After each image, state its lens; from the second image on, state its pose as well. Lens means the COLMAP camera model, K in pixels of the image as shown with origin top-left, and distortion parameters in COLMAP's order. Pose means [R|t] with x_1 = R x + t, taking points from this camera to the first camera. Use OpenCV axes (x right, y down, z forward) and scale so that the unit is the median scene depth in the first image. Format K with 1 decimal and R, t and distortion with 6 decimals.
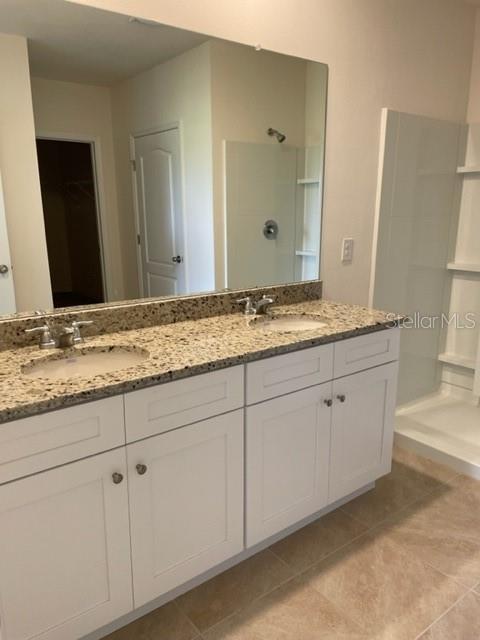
lens RADIAL K [[484.0, 0, 252.4], [0, 484.0, 320.7], [0, 0, 1]] dist [0.090733, -0.116771]
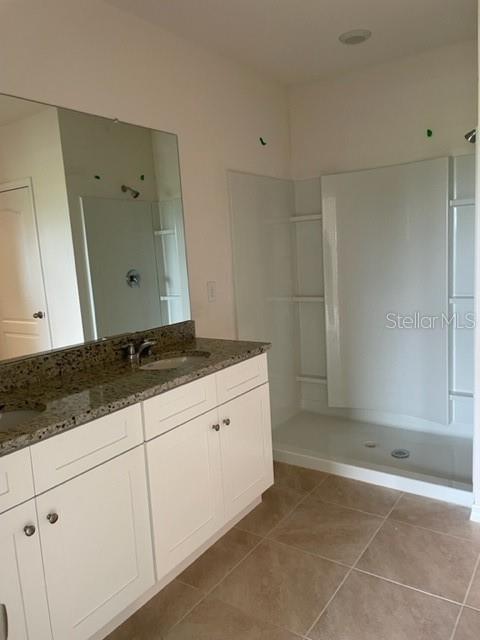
lens RADIAL K [[491.6, 0, 258.6], [0, 491.6, 322.6], [0, 0, 1]] dist [0.166043, -0.260212]
pose [[0.944660, -0.102873, 0.311503, -0.082932], [0.129669, 0.989324, -0.066511, 0.019028], [-0.301335, 0.103223, 0.947915, -0.133629]]
